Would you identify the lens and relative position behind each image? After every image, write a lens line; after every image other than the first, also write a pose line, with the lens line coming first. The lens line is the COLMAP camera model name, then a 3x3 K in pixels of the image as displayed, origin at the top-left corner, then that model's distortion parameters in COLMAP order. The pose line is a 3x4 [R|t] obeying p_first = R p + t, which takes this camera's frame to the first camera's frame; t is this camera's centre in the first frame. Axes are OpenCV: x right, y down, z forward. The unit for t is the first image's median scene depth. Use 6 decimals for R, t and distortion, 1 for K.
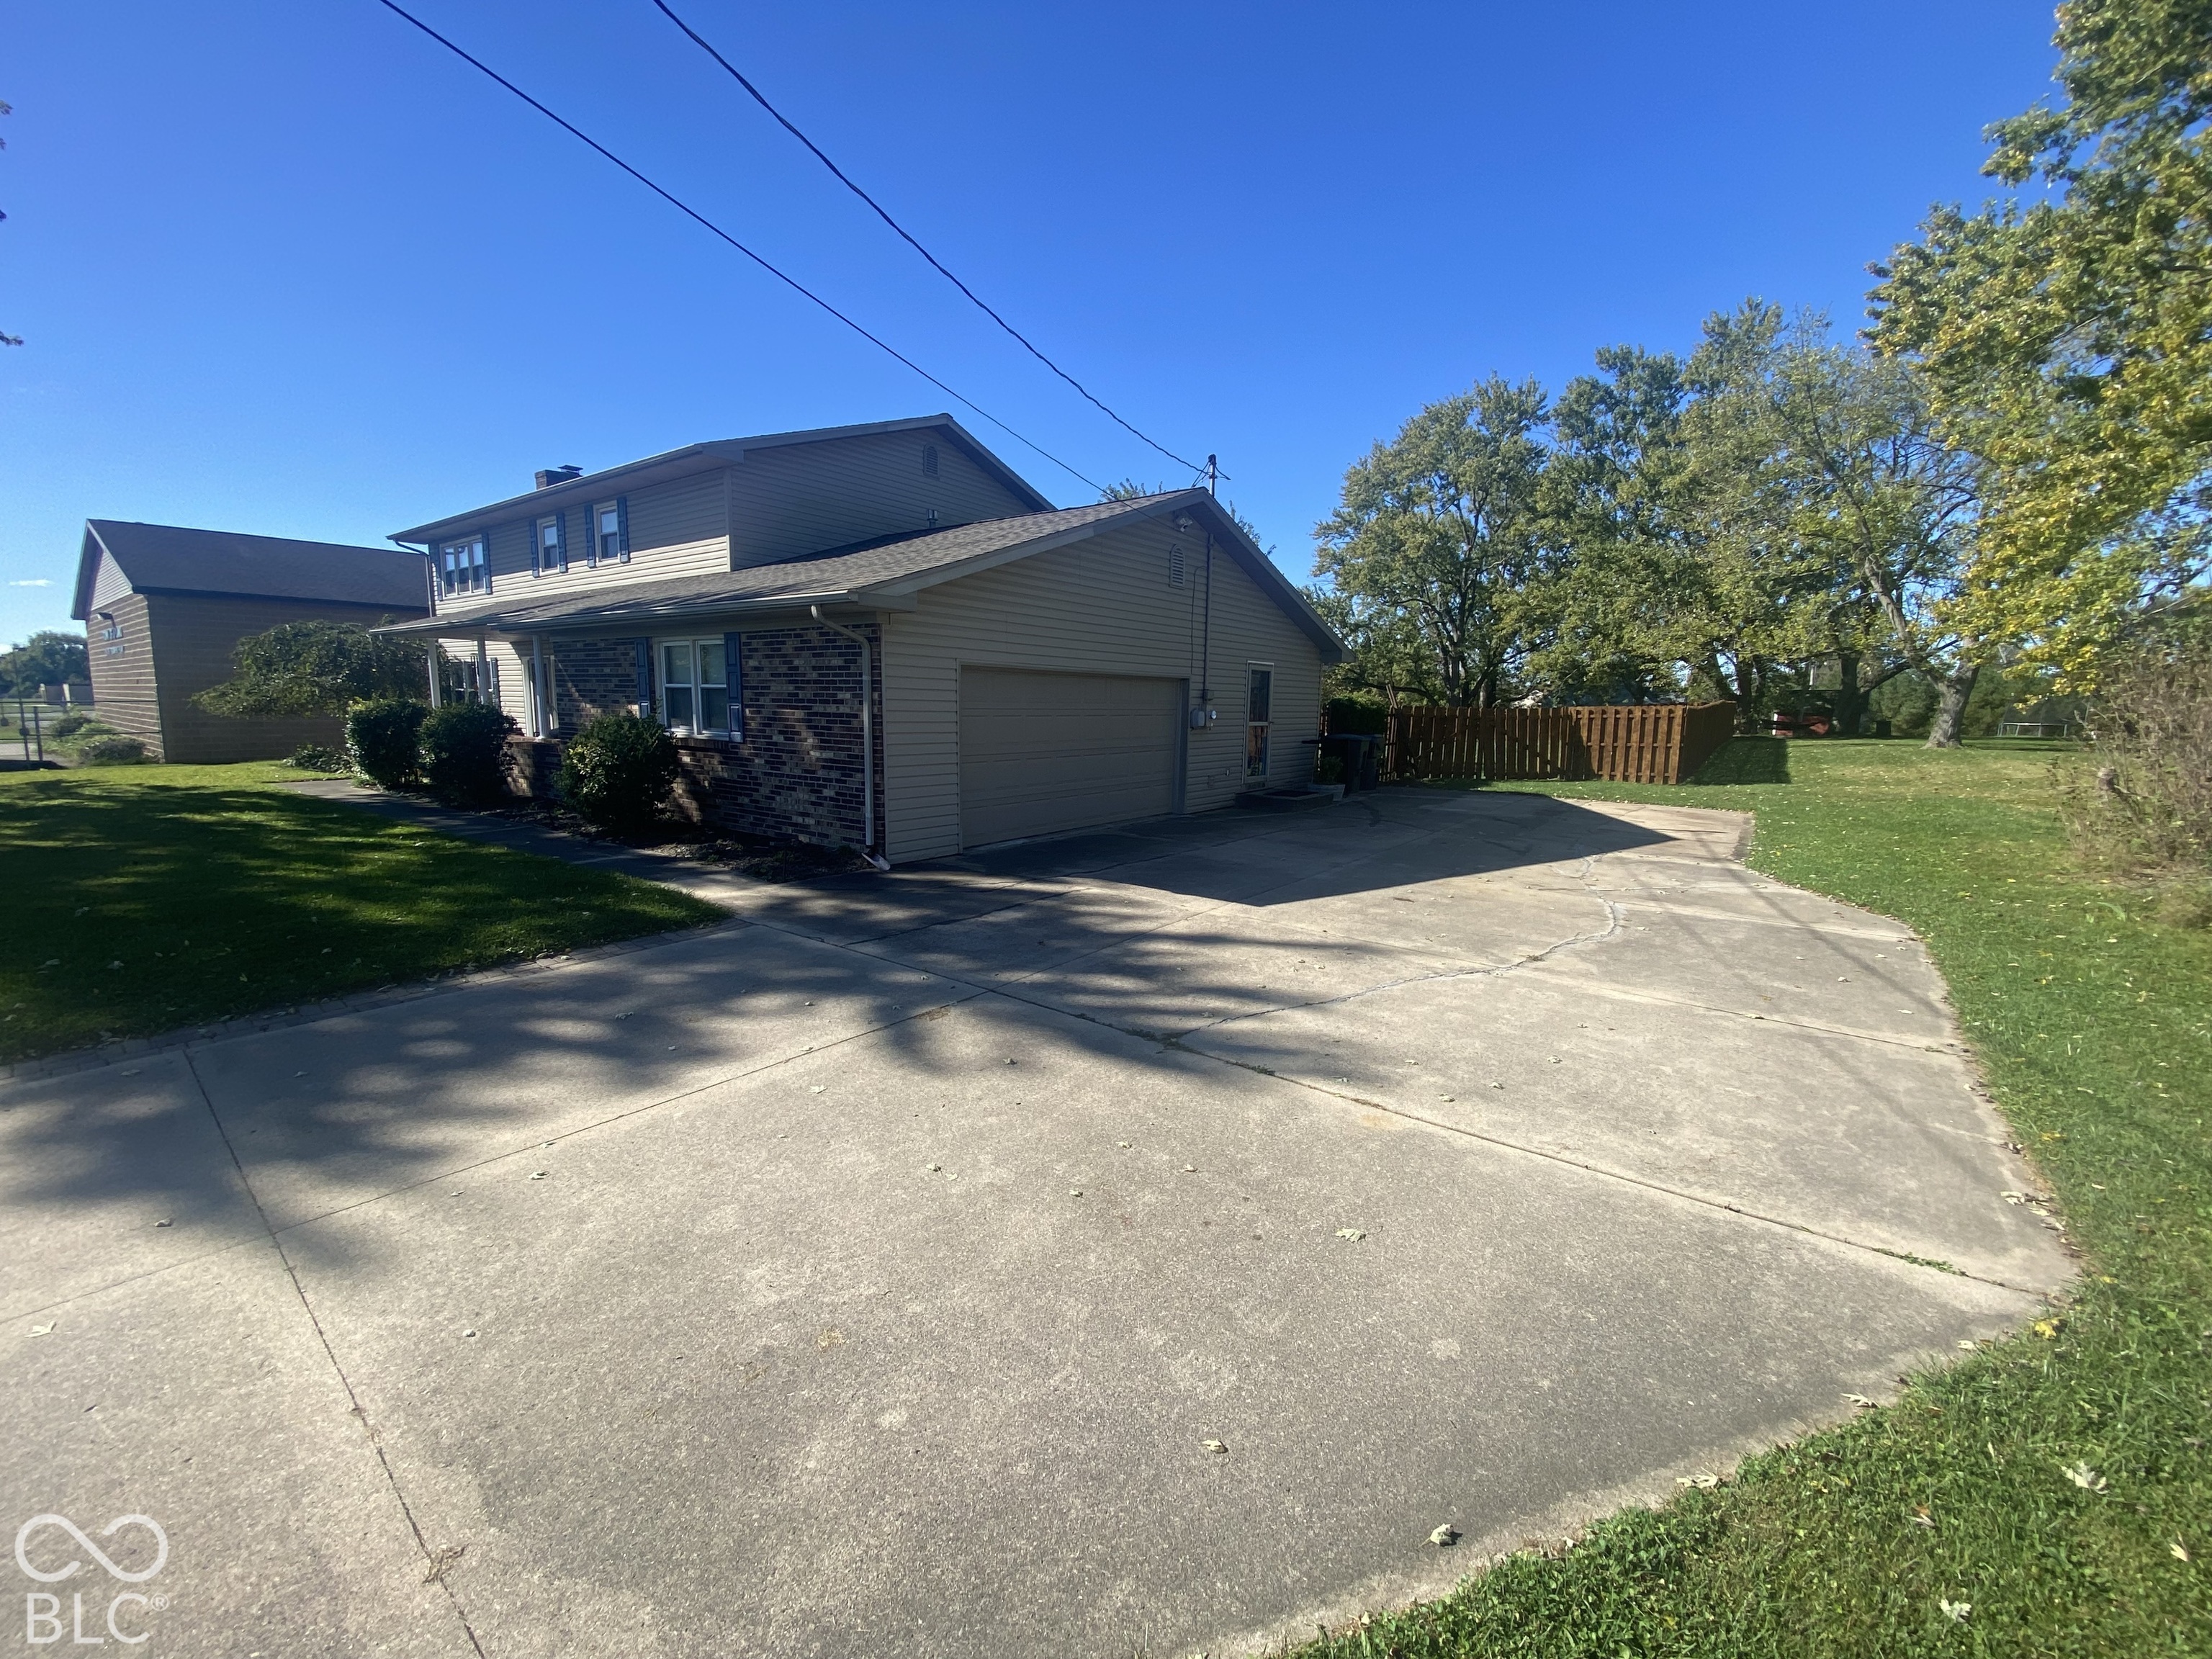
lens RADIAL K [[932.2, 0, 1106.0], [0, 932.2, 829.5], [0, 0, 1]] dist [-0.001534, -0.014132]
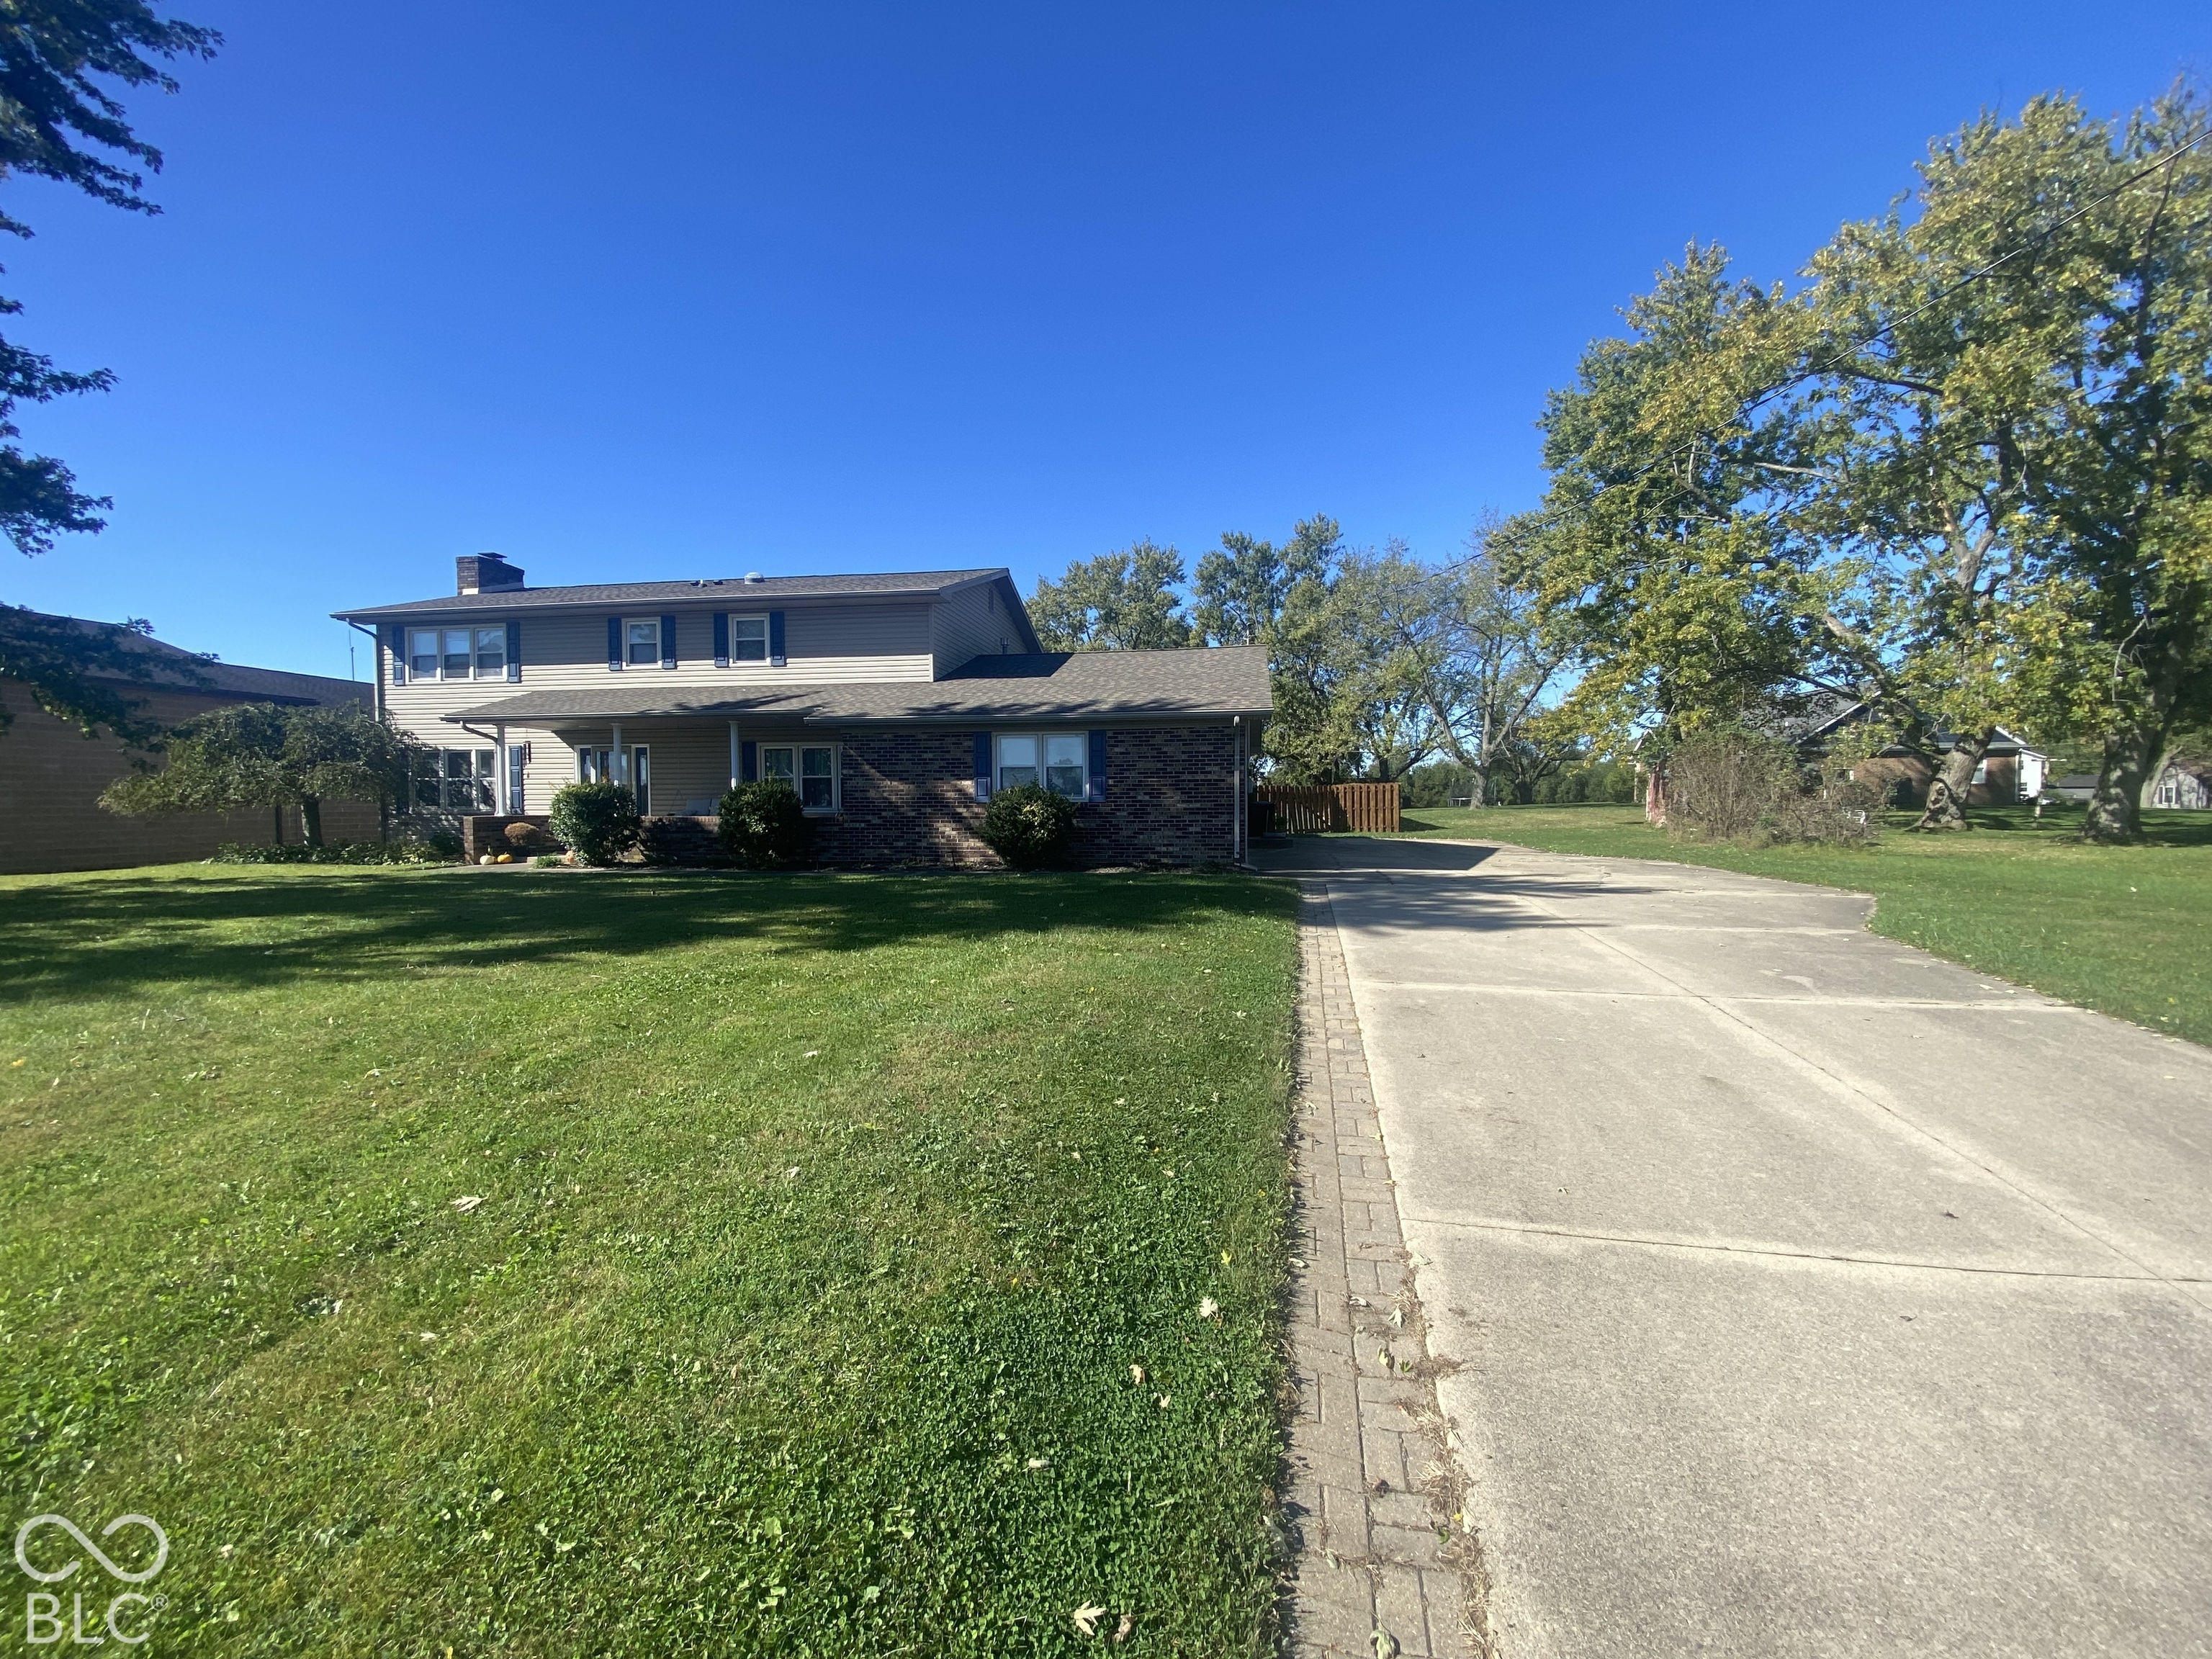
lens RADIAL K [[901.2, 0, 1155.8], [0, 901.2, 824.3], [0, 0, 1]] dist [0.000132, -0.011135]
pose [[0.874960, -0.032502, 0.483102, -0.619611], [0.084206, 0.992755, -0.085718, 0.044473], [-0.476816, 0.115680, 0.871358, -0.178000]]
